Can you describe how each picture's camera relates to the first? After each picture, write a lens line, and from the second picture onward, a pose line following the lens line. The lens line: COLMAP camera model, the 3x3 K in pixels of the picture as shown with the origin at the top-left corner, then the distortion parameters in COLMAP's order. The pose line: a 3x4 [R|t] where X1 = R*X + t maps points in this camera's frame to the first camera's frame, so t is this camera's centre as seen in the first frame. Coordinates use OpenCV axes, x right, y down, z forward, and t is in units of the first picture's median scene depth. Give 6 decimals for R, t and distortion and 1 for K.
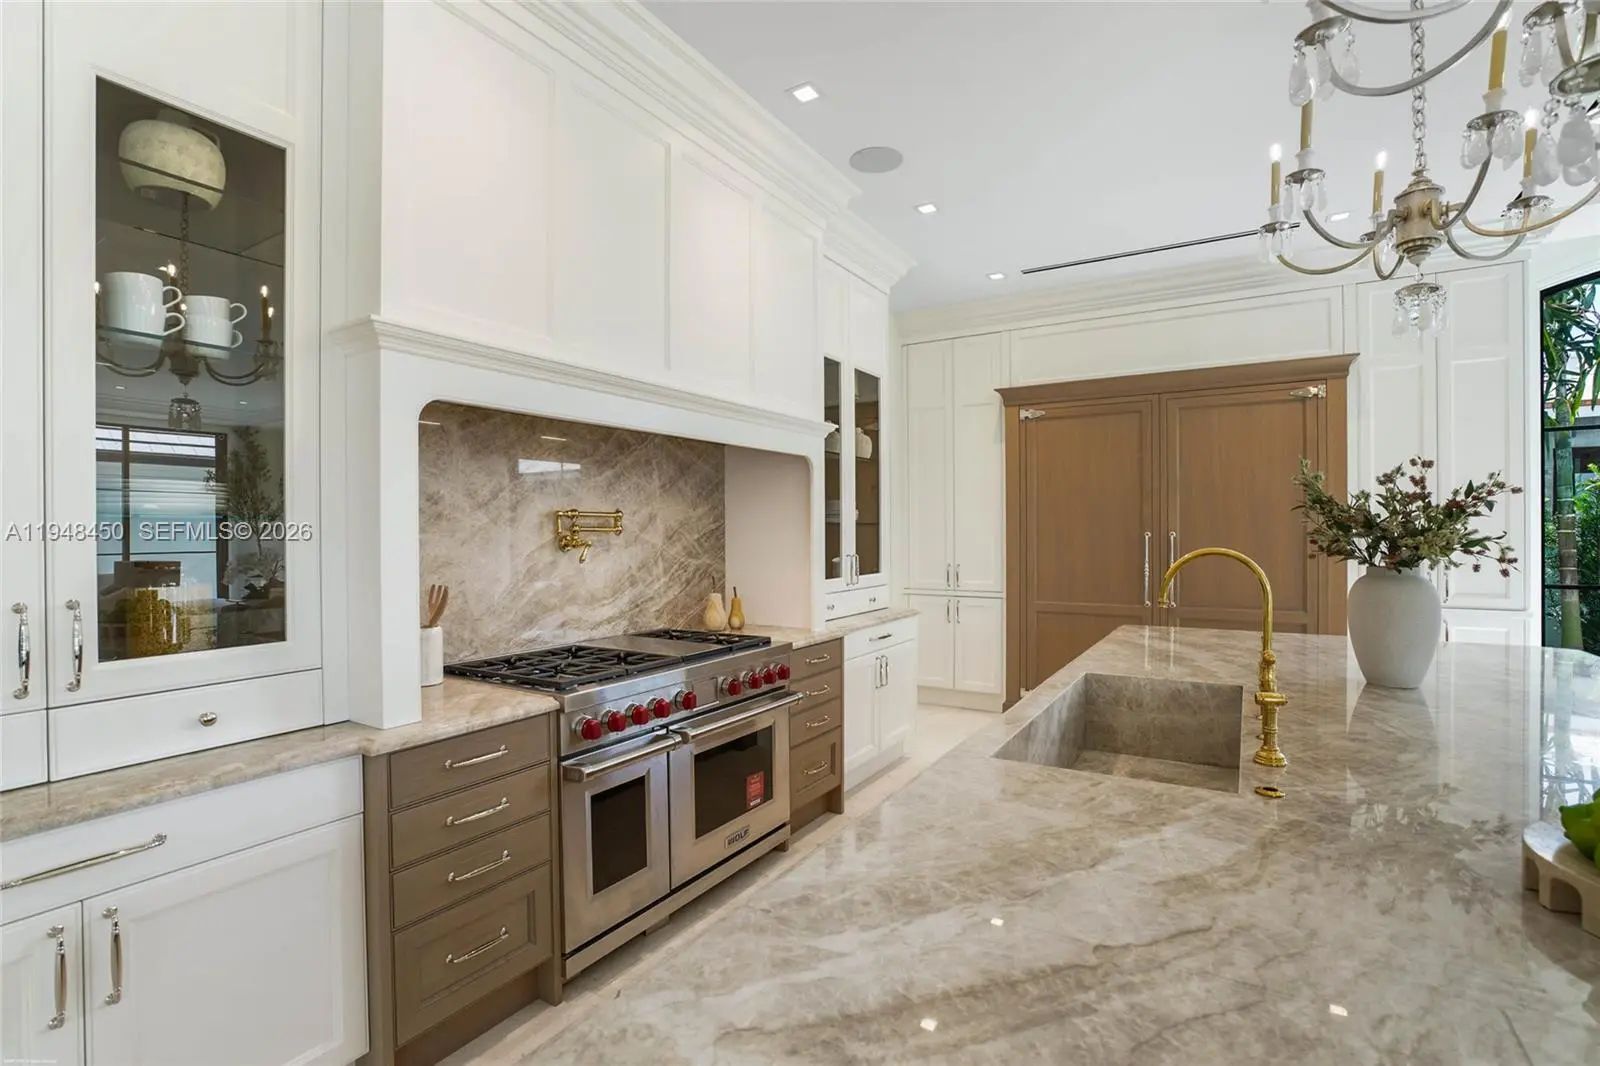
lens RADIAL K [[736.2, 0, 800.0], [0, 736.2, 533.0], [0, 0, 1]] dist [-0.001861, -0.000266]
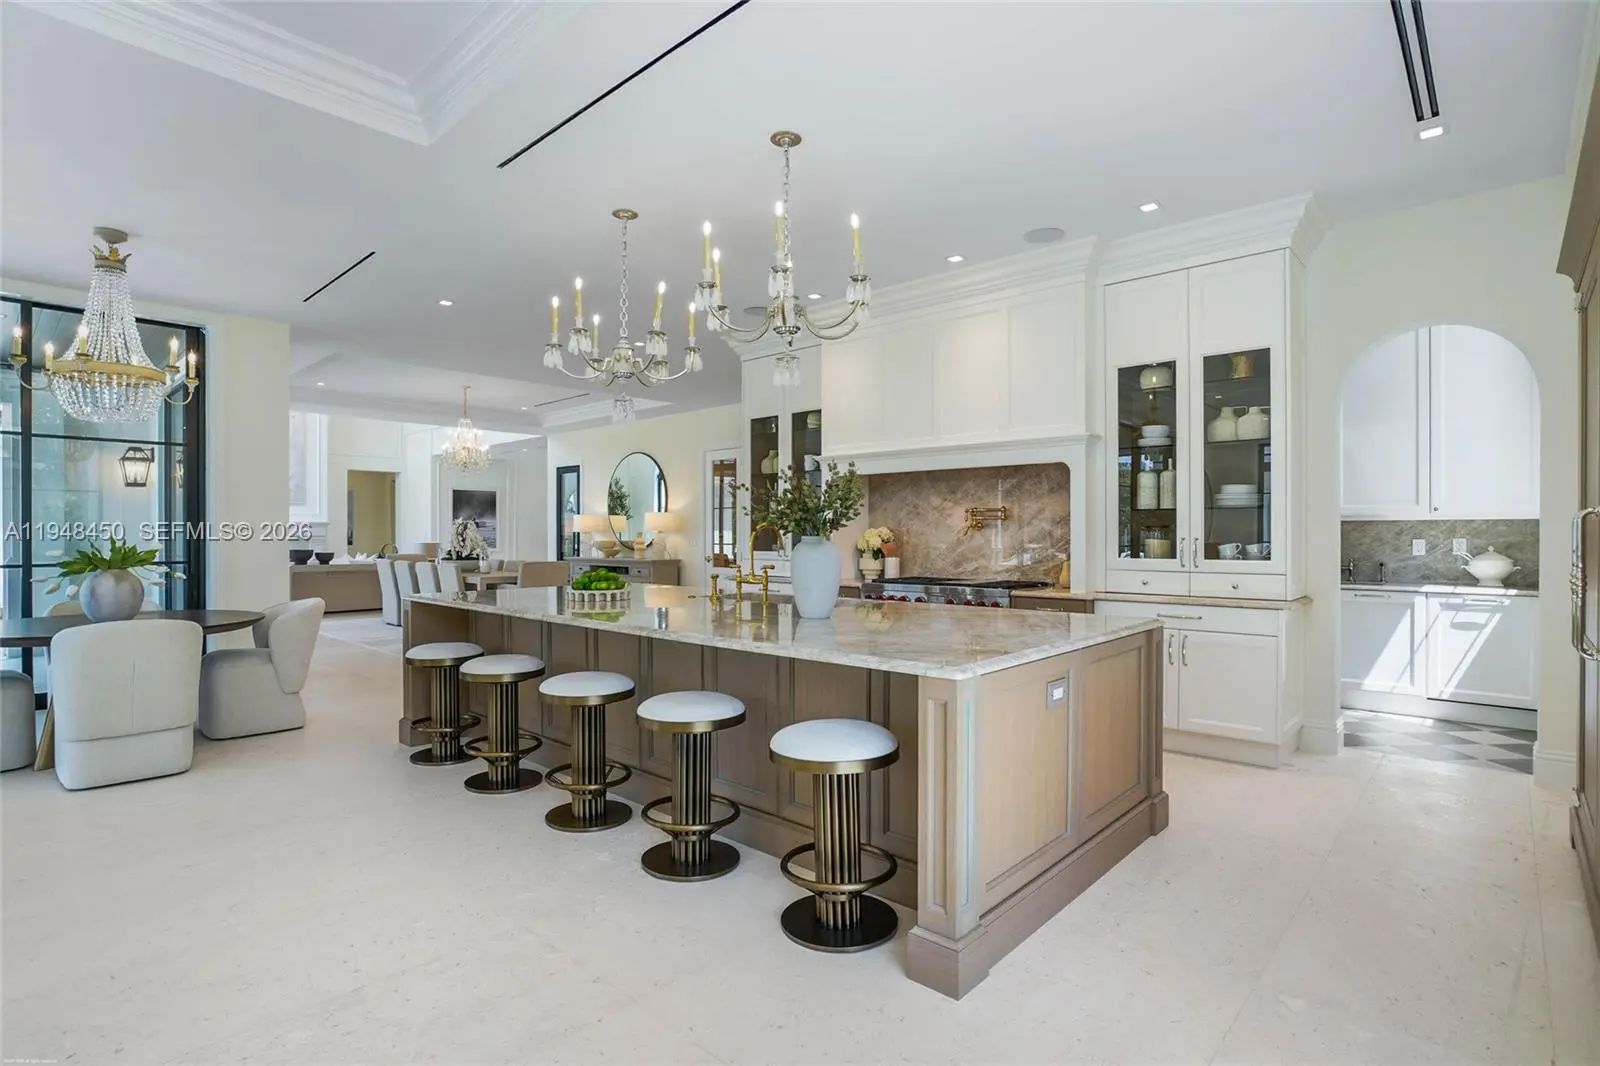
lens RADIAL K [[823.2, 0, 765.1], [0, 823.2, 545.6], [0, 0, 1]] dist [-0.041795, 0.000238]
pose [[-0.238983, 0.007878, -0.970992, 1.840426], [-0.012022, 0.999866, 0.011071, 0.047869], [0.970949, 0.014319, -0.238857, 0.964405]]
